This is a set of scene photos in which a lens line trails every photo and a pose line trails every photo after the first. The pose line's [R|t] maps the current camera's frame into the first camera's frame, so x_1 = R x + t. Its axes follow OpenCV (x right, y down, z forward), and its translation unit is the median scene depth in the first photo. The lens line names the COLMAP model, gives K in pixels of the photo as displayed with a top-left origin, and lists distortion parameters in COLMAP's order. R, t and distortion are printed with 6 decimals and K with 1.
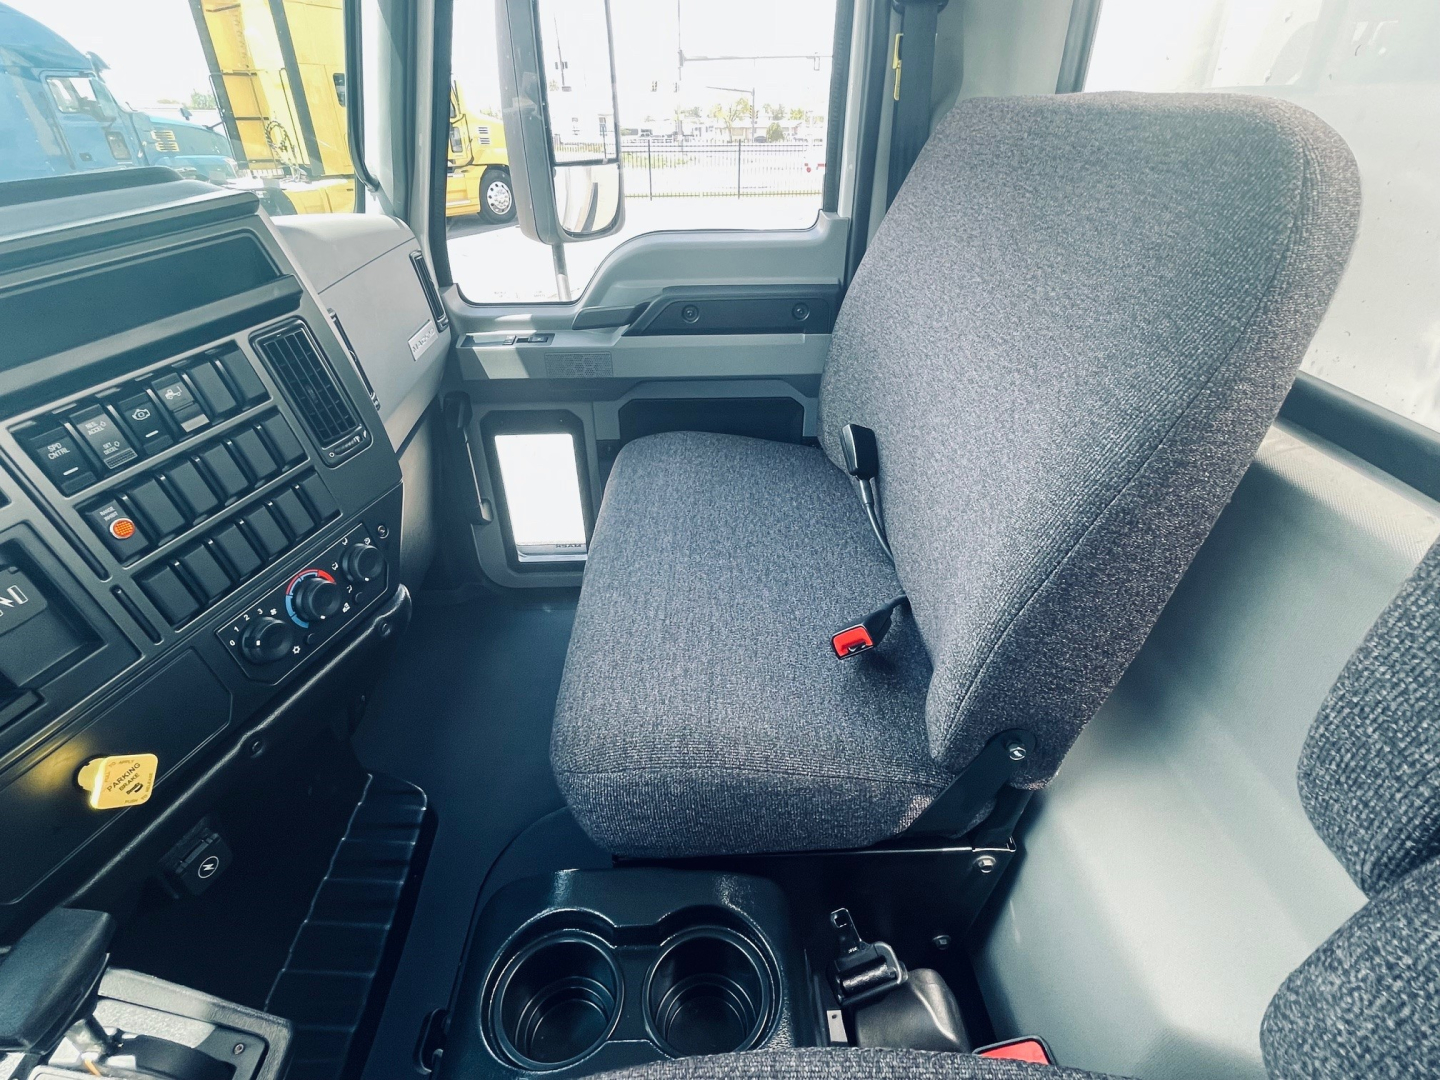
lens RADIAL K [[719.6, 0, 720.0], [0, 719.6, 540.0], [0, 0, 1]] dist [-0.013173, -0.000103]
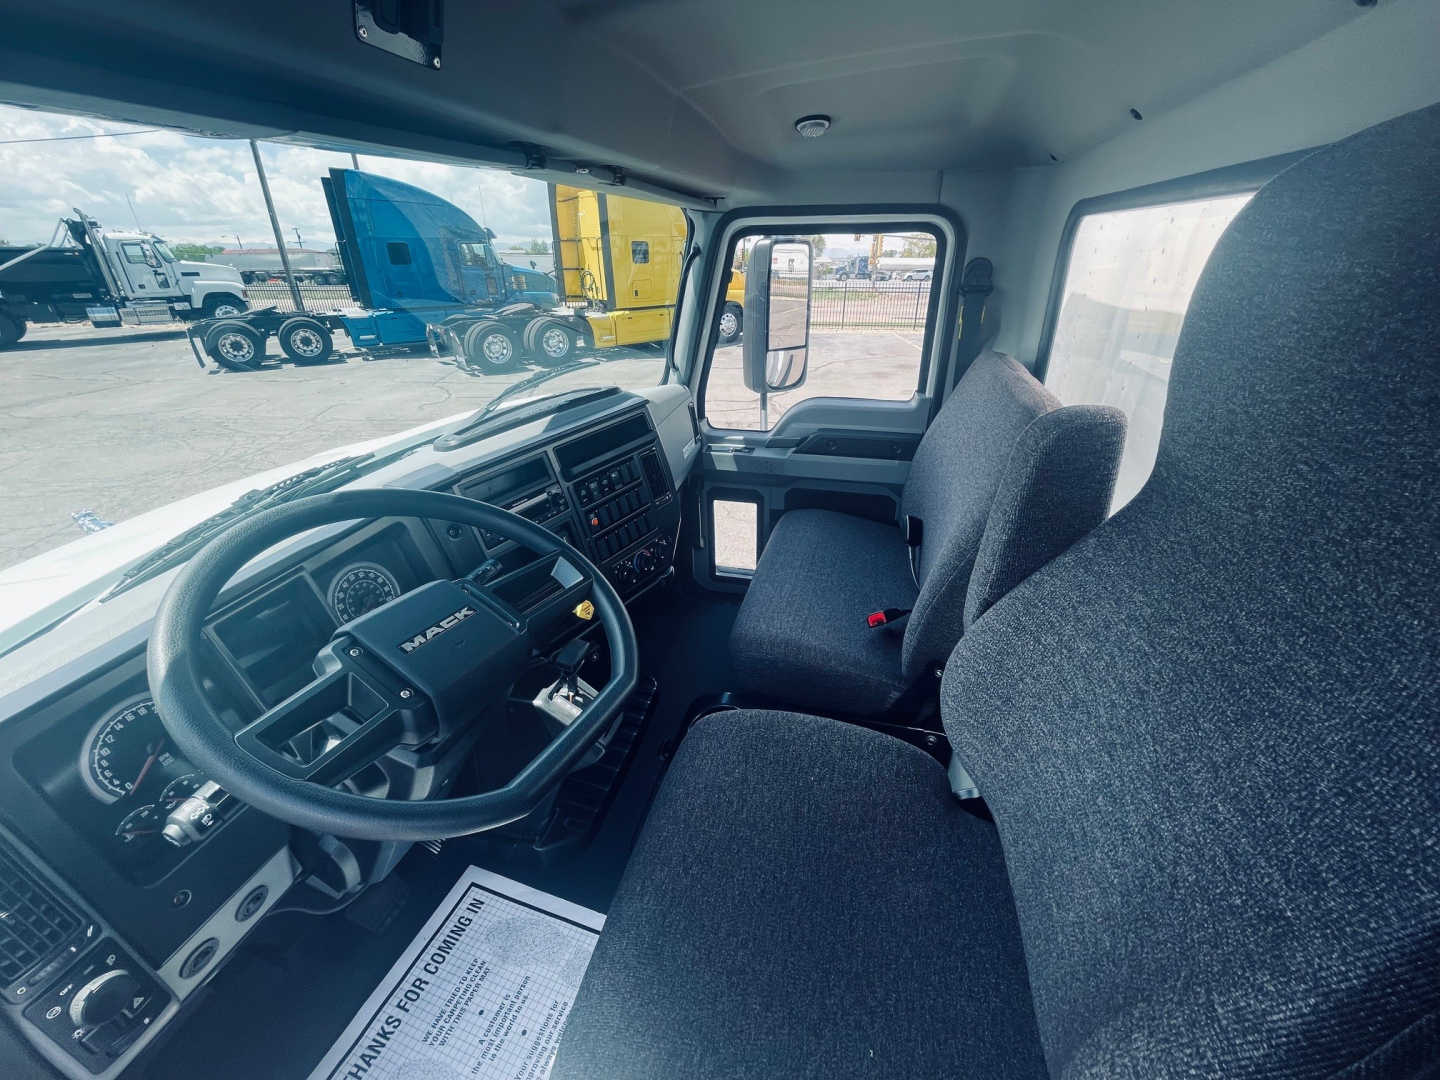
lens RADIAL K [[555.3, 0, 720.0], [0, 555.3, 540.0], [0, 0, 1]] dist [-0.000221, -0.000002]
pose [[0.959304, 0.121427, -0.254933, 0.147357], [-0.142677, 0.987532, -0.066518, 0.097675], [0.243677, 0.100184, 0.964668, -0.739066]]
